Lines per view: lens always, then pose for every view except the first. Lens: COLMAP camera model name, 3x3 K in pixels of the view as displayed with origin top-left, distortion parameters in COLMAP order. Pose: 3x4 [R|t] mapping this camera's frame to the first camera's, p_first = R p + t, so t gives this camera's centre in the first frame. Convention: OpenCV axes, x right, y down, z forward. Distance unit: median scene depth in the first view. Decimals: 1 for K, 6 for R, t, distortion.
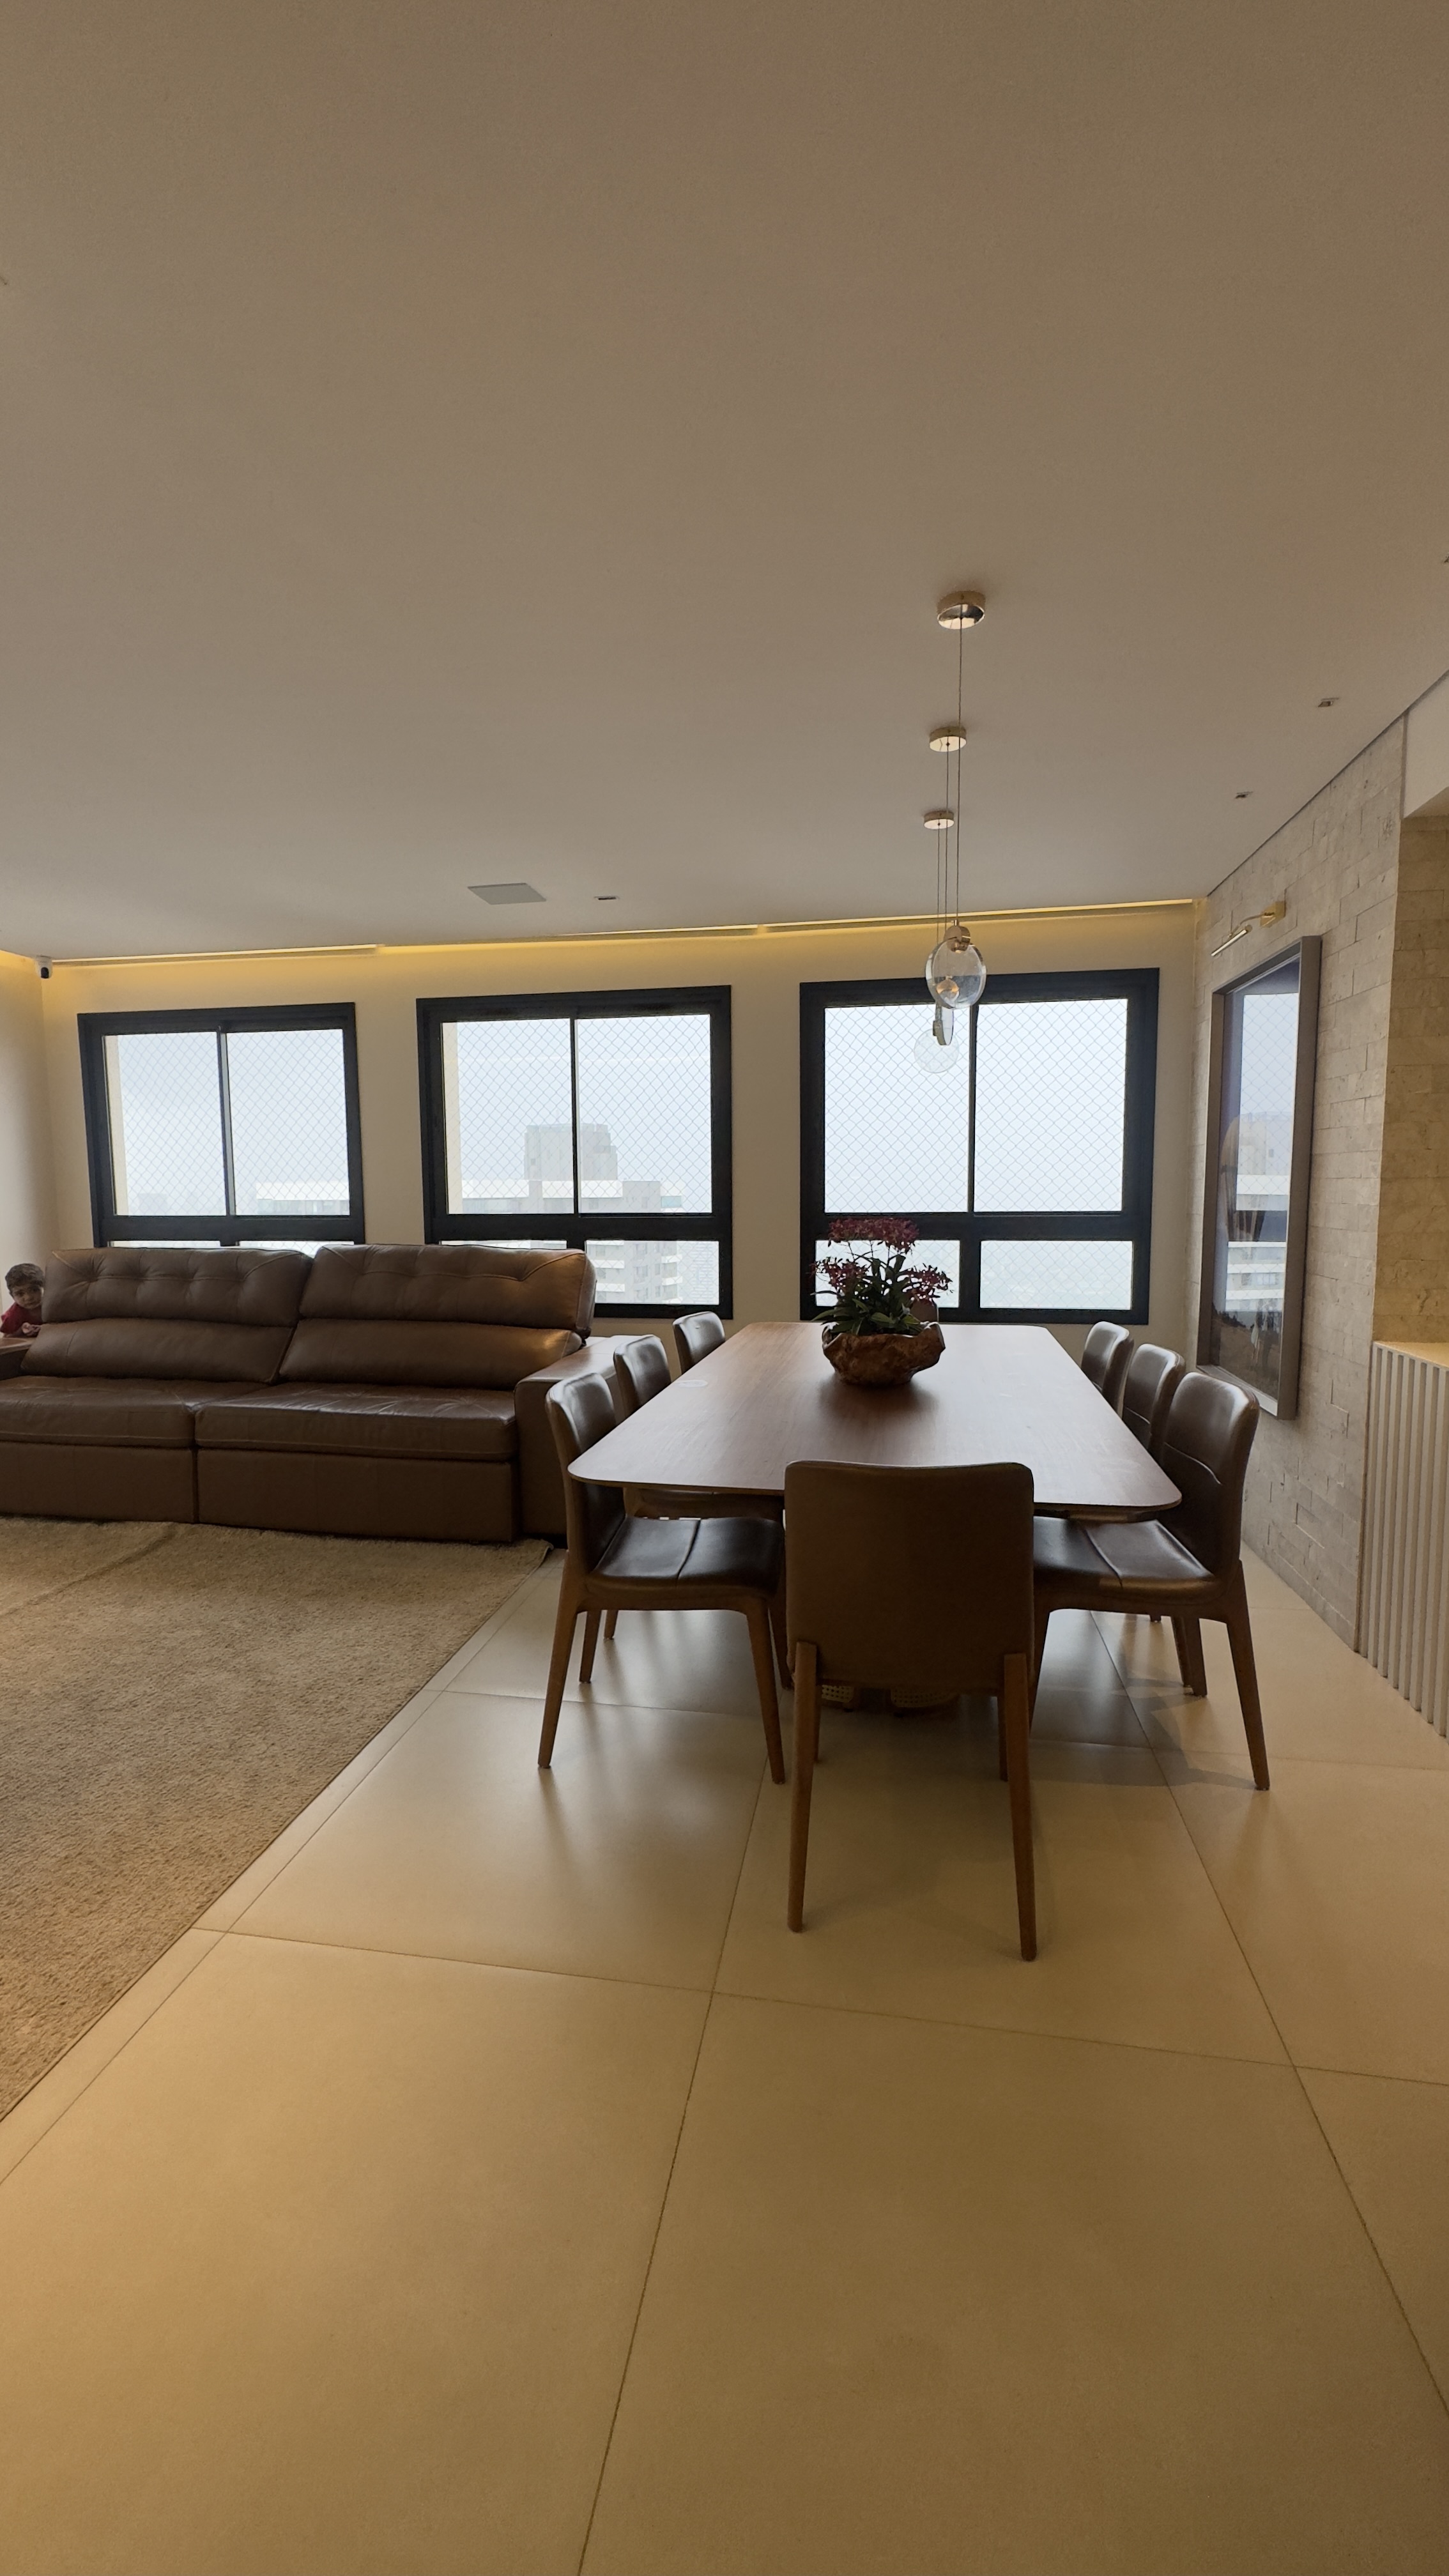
lens RADIAL K [[1029.8, 0, 728.4], [0, 1029.8, 1281.1], [0, 0, 1]] dist [0.000368, -0.000186]
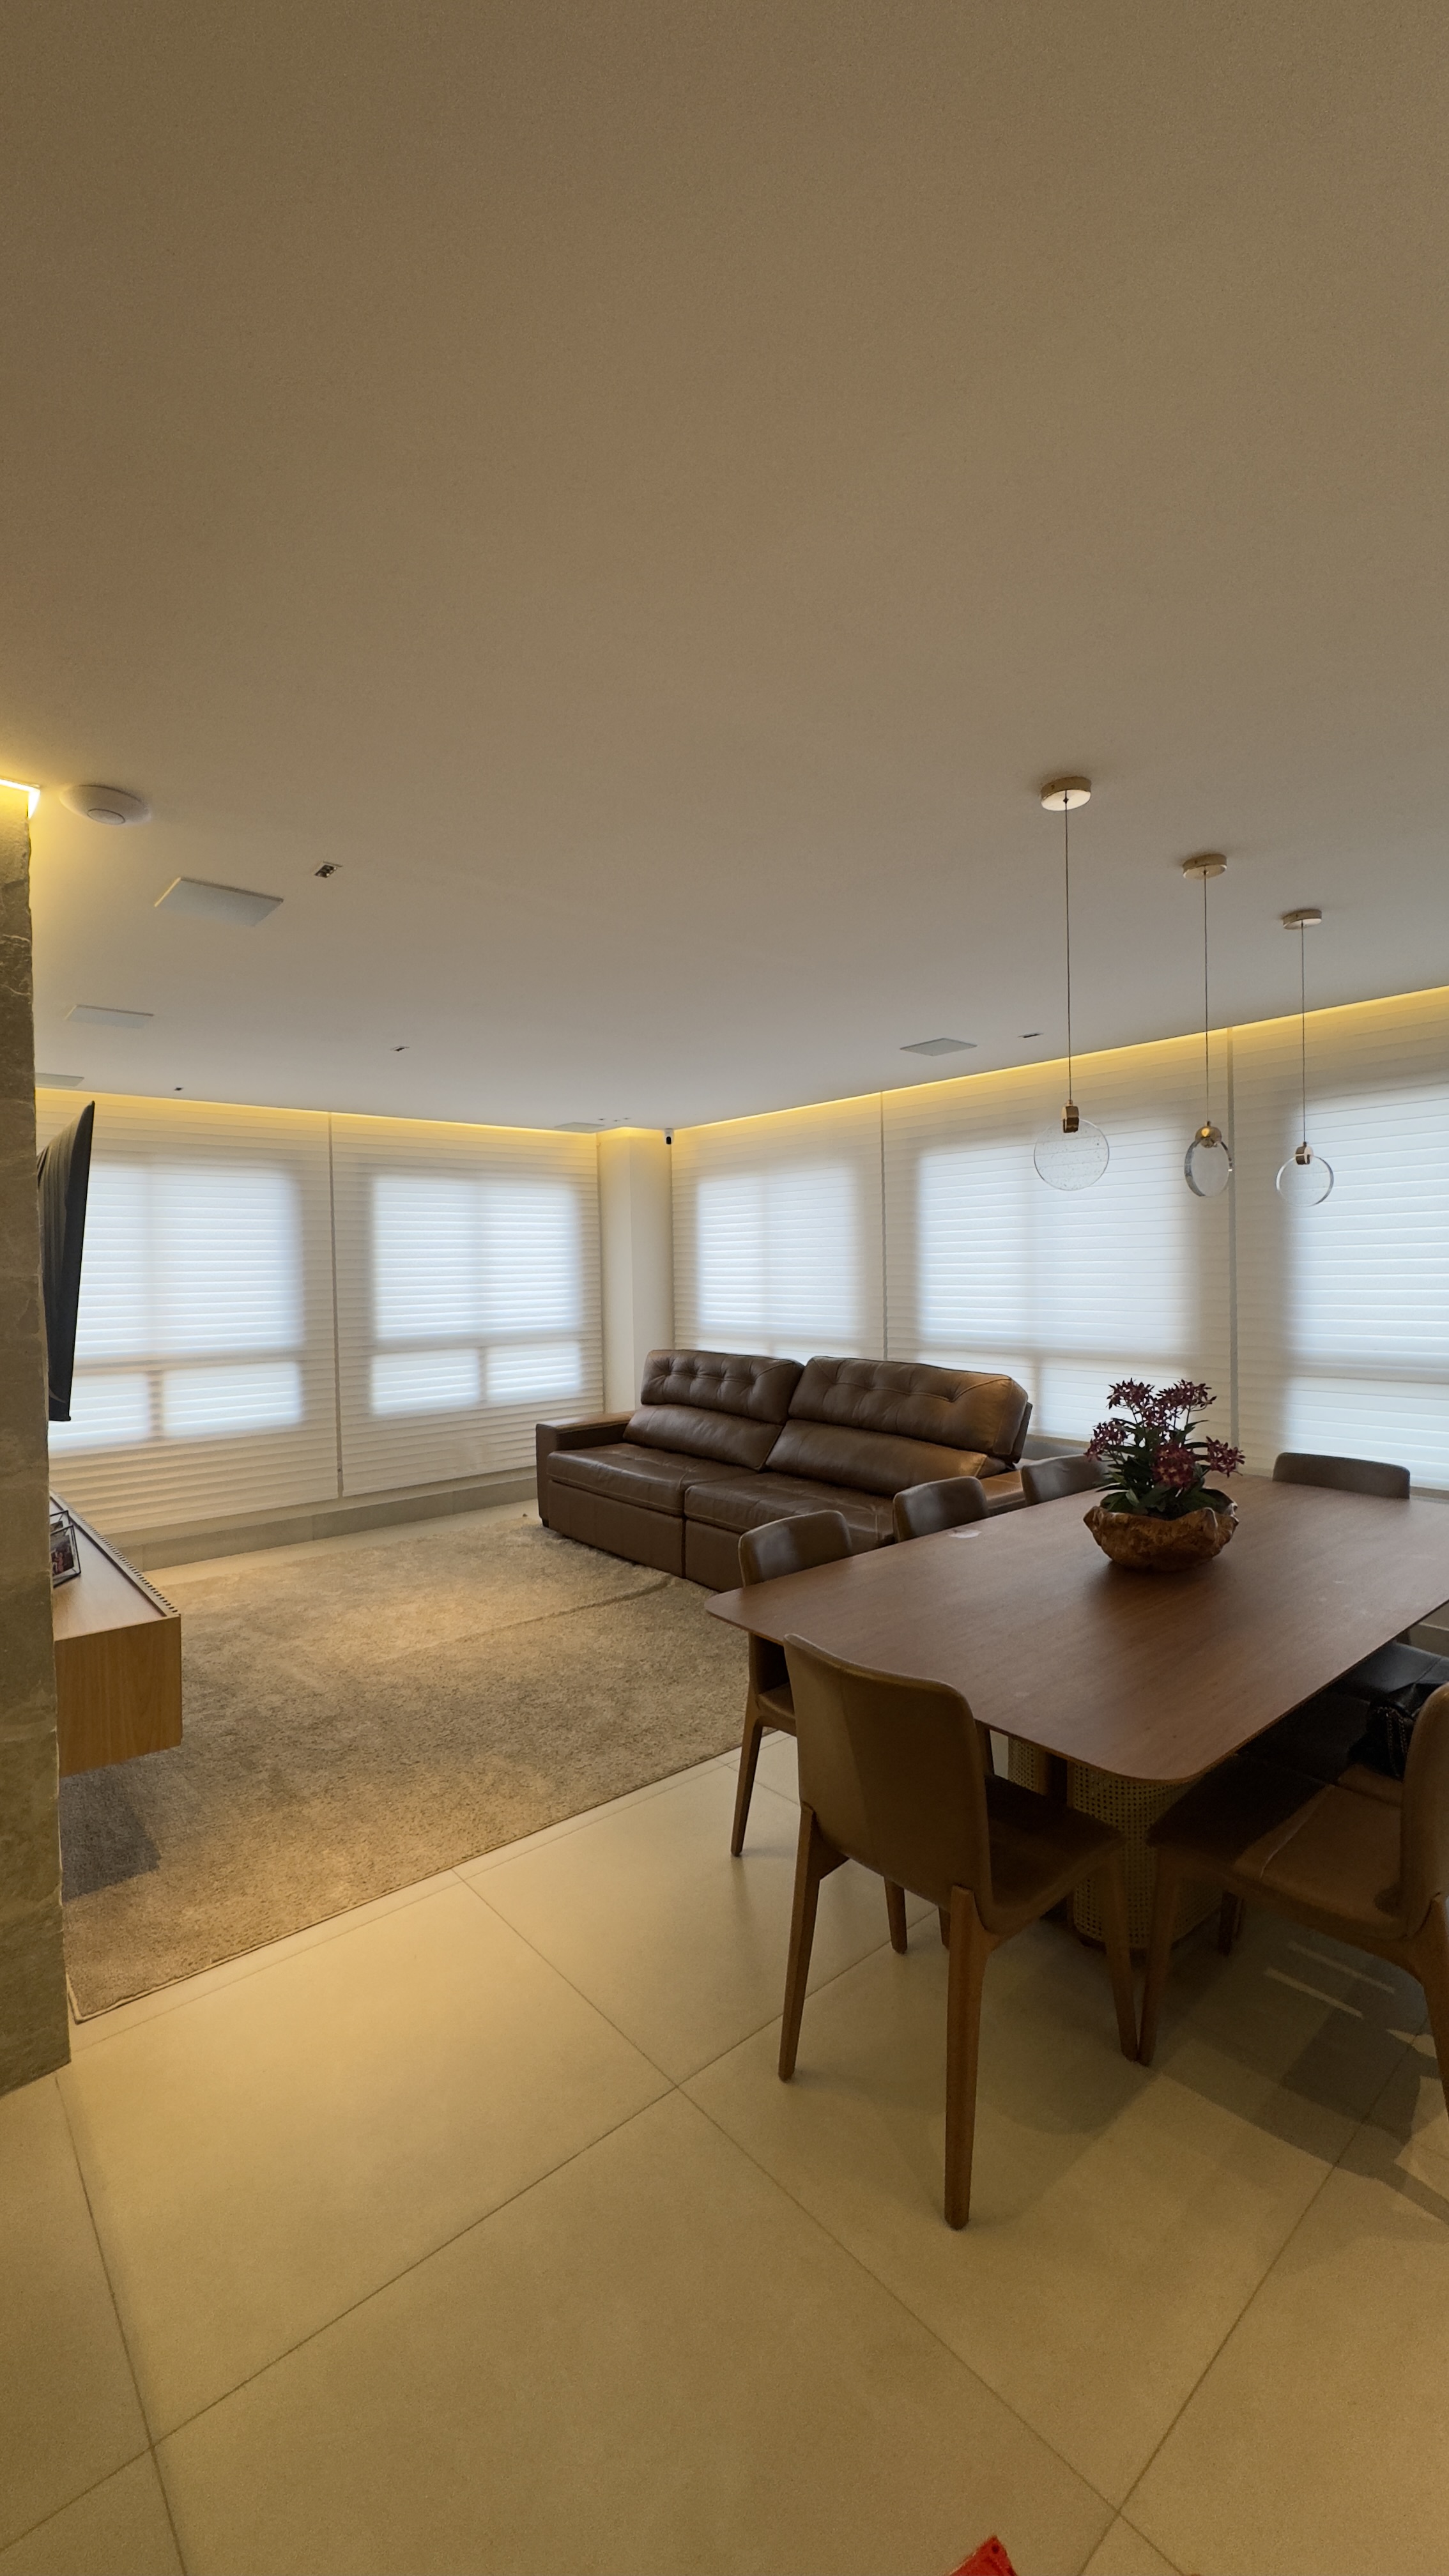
lens RADIAL K [[1029.8, 0, 721.1], [0, 1029.8, 1292.8], [0, 0, 1]] dist [0.000368, -0.000186]
pose [[0.764815, 0.007940, -0.644200, 0.334175], [-0.043366, 0.998291, -0.039181, -0.067674], [0.642788, 0.057903, 0.763852, 0.043230]]
